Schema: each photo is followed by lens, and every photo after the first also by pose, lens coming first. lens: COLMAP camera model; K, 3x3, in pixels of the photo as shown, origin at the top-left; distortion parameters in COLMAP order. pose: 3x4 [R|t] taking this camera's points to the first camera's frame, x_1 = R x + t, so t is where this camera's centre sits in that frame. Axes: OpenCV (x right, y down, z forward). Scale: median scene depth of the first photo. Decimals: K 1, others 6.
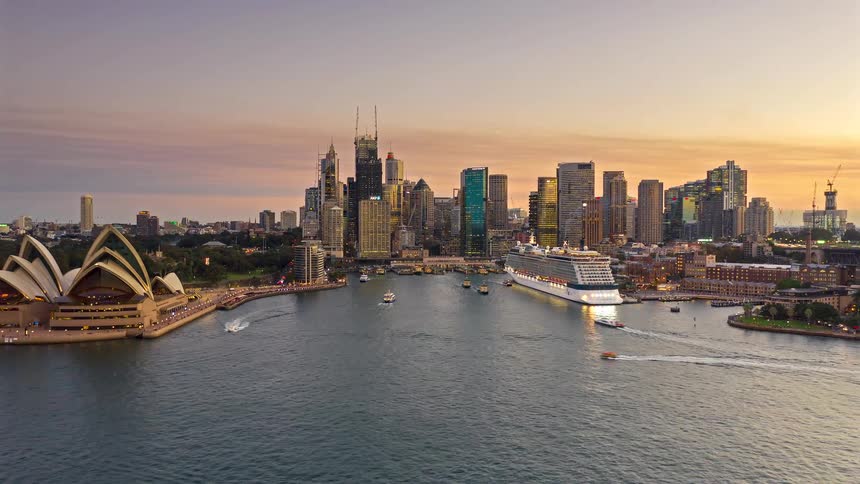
lens RADIAL K [[675.2, 0, 430.0], [0, 675.2, 242.0], [0, 0, 1]] dist [-0.027659, -0.001417]
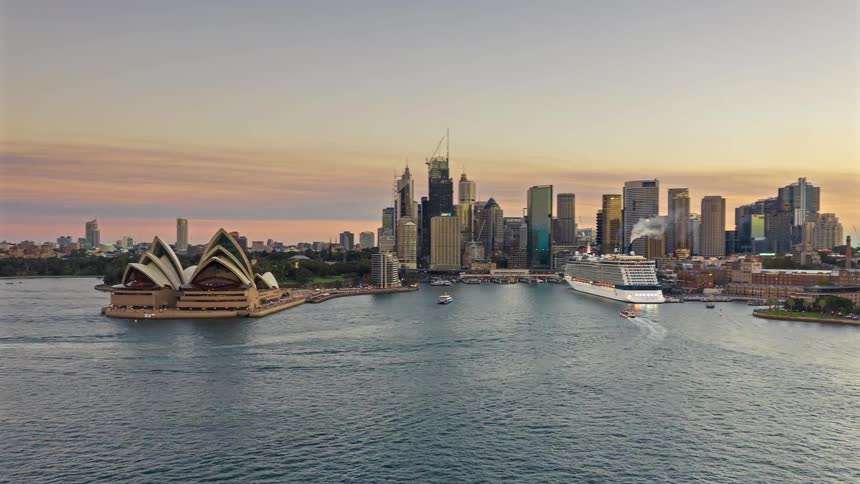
lens RADIAL K [[676.0, 0, 432.4], [0, 676.0, 267.1], [0, 0, 1]] dist [-0.020828, -0.002766]
pose [[0.993940, 0.003704, -0.109865, 0.015137], [-0.003669, 0.999993, 0.000522, 0.017478], [0.109866, -0.000116, 0.993946, -0.070220]]
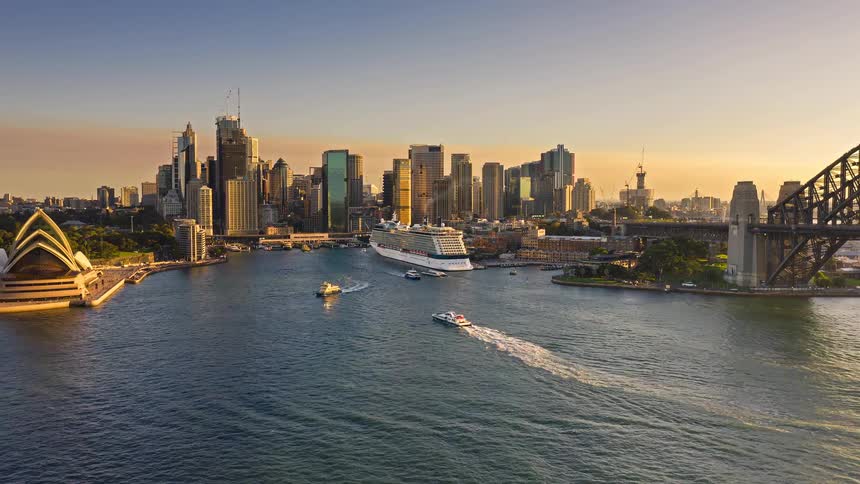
lens RADIAL K [[691.5, 0, 430.0], [0, 691.5, 242.0], [0, 0, 1]] dist [-0.033550, -0.000468]
pose [[0.973949, -0.014903, 0.226278, -0.038934], [0.006601, 0.999279, 0.037401, -0.003687], [-0.226672, -0.034933, 0.973345, -0.108343]]
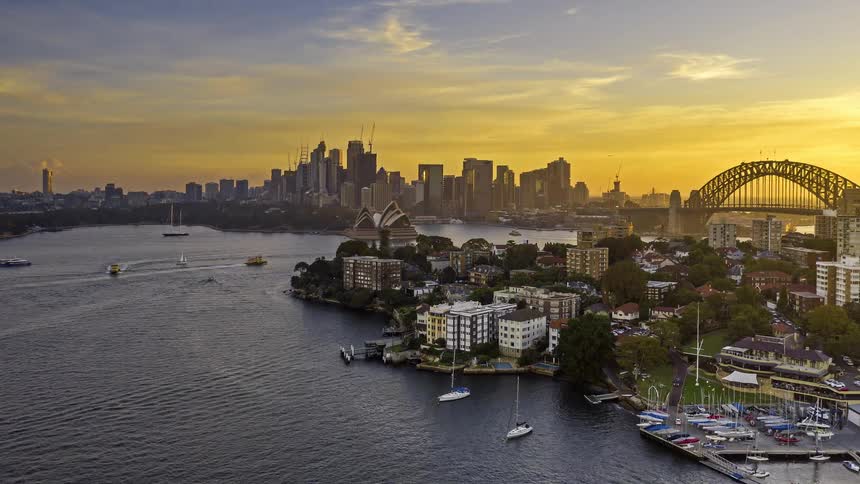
lens RADIAL K [[691.5, 0, 430.0], [0, 691.5, 242.0], [0, 0, 1]] dist [-0.033550, -0.000468]
pose [[0.959188, -0.015412, 0.282350, -0.441171], [0.002299, 0.998906, 0.046716, 0.006203], [-0.282761, -0.044160, 0.958173, -0.689249]]
